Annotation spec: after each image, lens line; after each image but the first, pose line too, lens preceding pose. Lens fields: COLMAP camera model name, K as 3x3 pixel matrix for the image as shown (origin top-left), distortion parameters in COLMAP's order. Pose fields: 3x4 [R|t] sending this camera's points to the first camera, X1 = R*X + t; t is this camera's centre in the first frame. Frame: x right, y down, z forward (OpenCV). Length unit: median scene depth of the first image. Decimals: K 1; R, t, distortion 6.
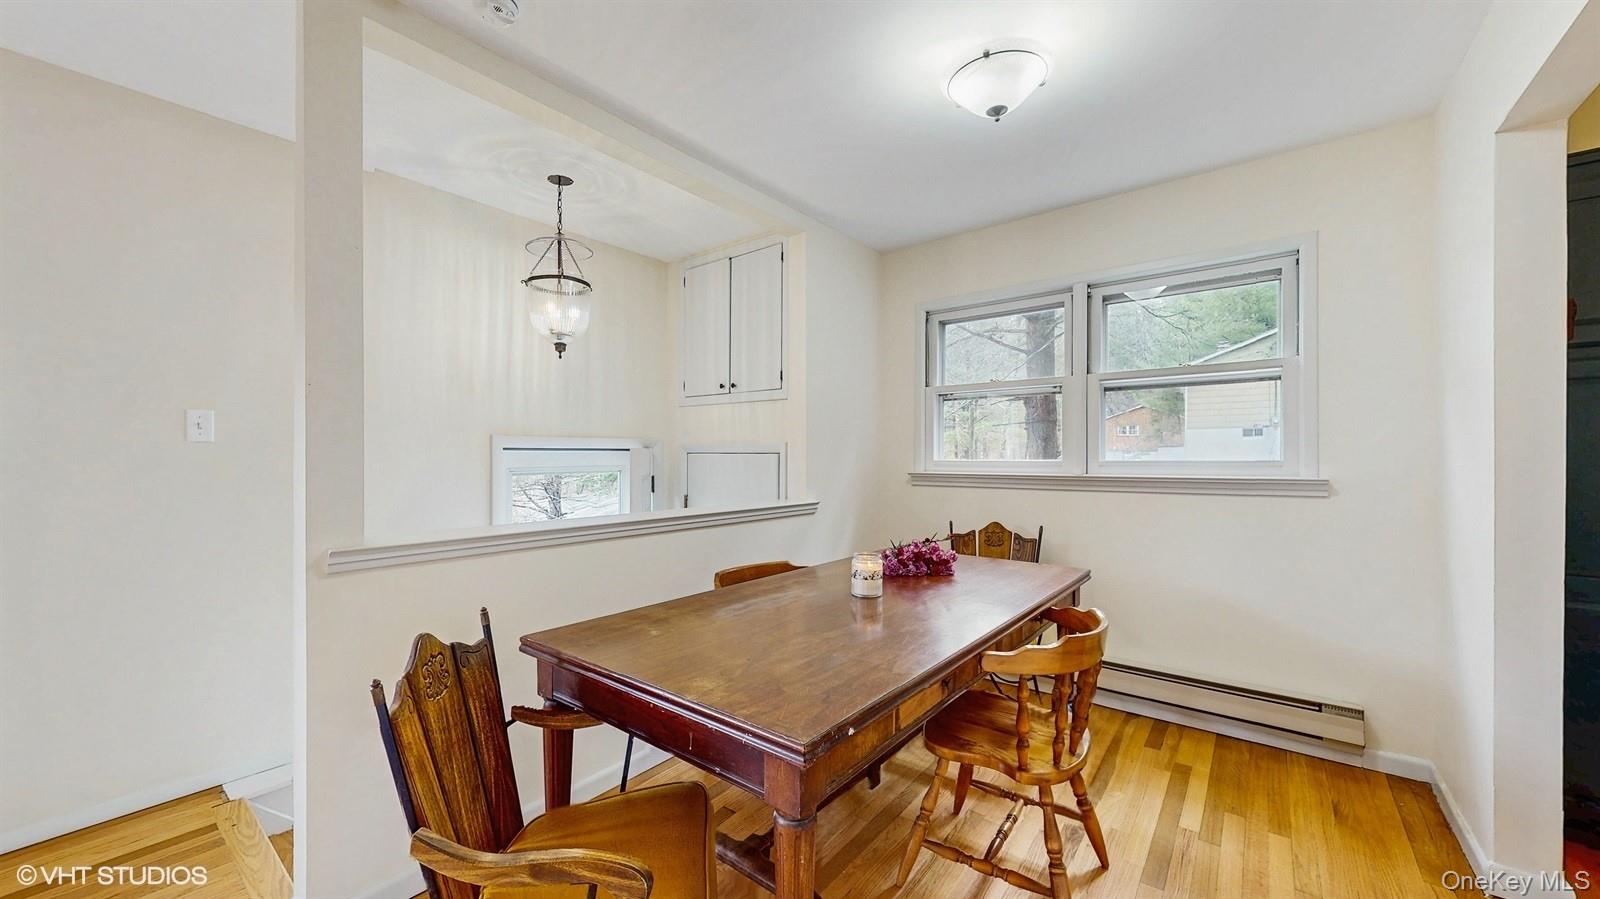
lens RADIAL K [[582.4, 0, 799.4], [0, 582.4, 458.5], [0, 0, 1]] dist [0.001420, 0.000063]
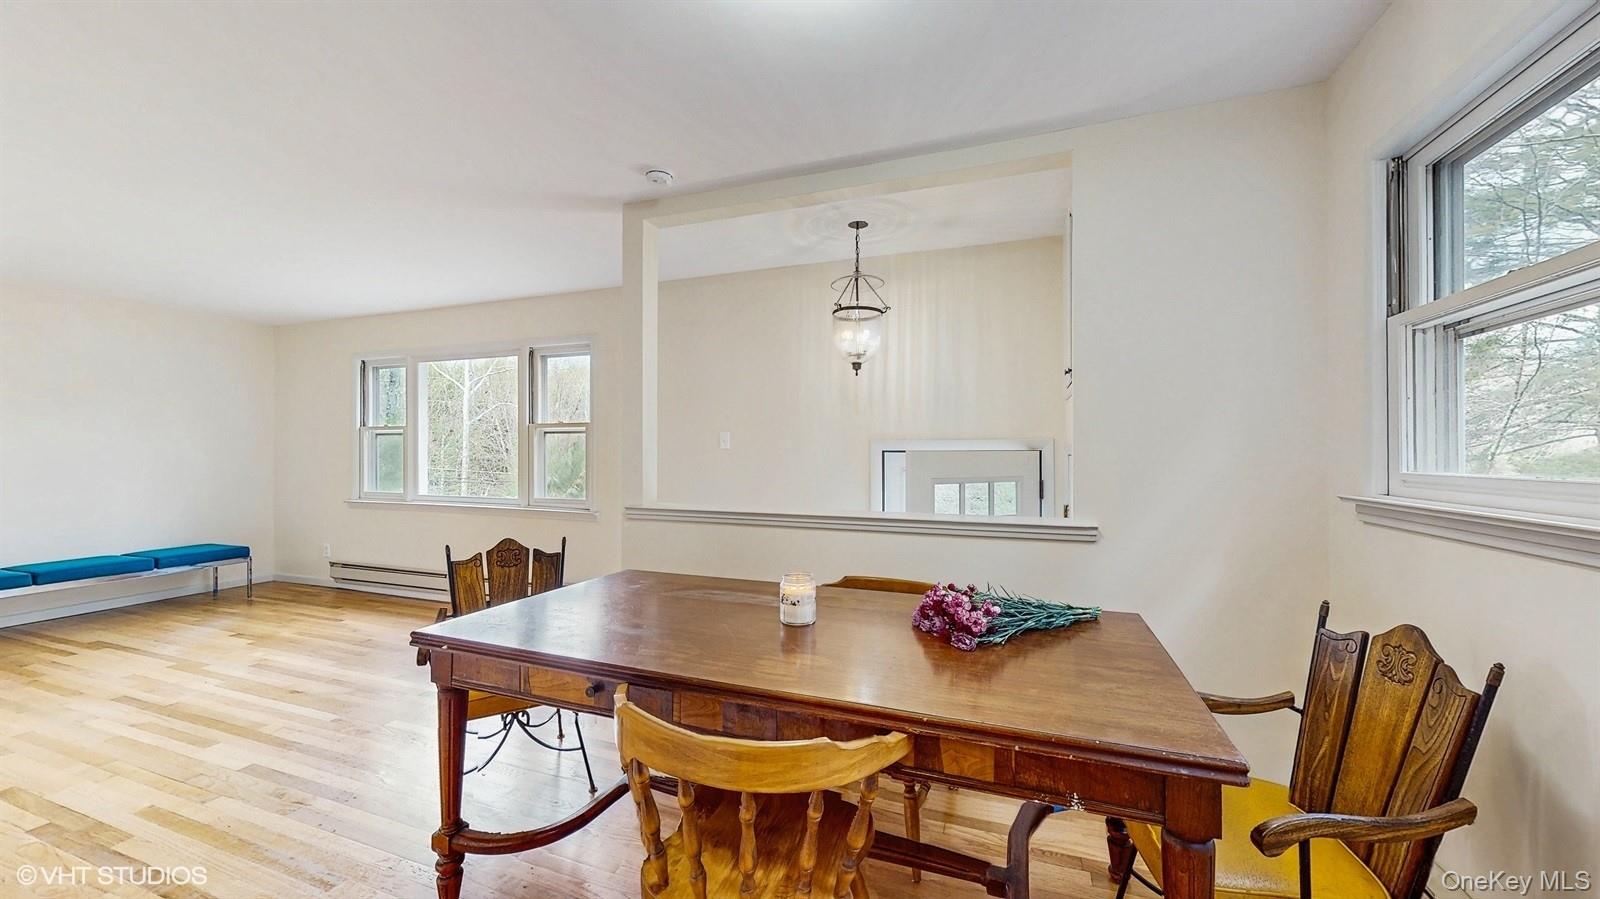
lens RADIAL K [[582.4, 0, 807.1], [0, 582.4, 445.3], [0, 0, 1]] dist [0.001420, 0.000063]
pose [[0.314497, -0.006684, -0.949235, 0.674860], [0.007000, 0.999964, -0.004722, -0.025023], [0.949233, -0.005160, 0.314532, 0.519739]]
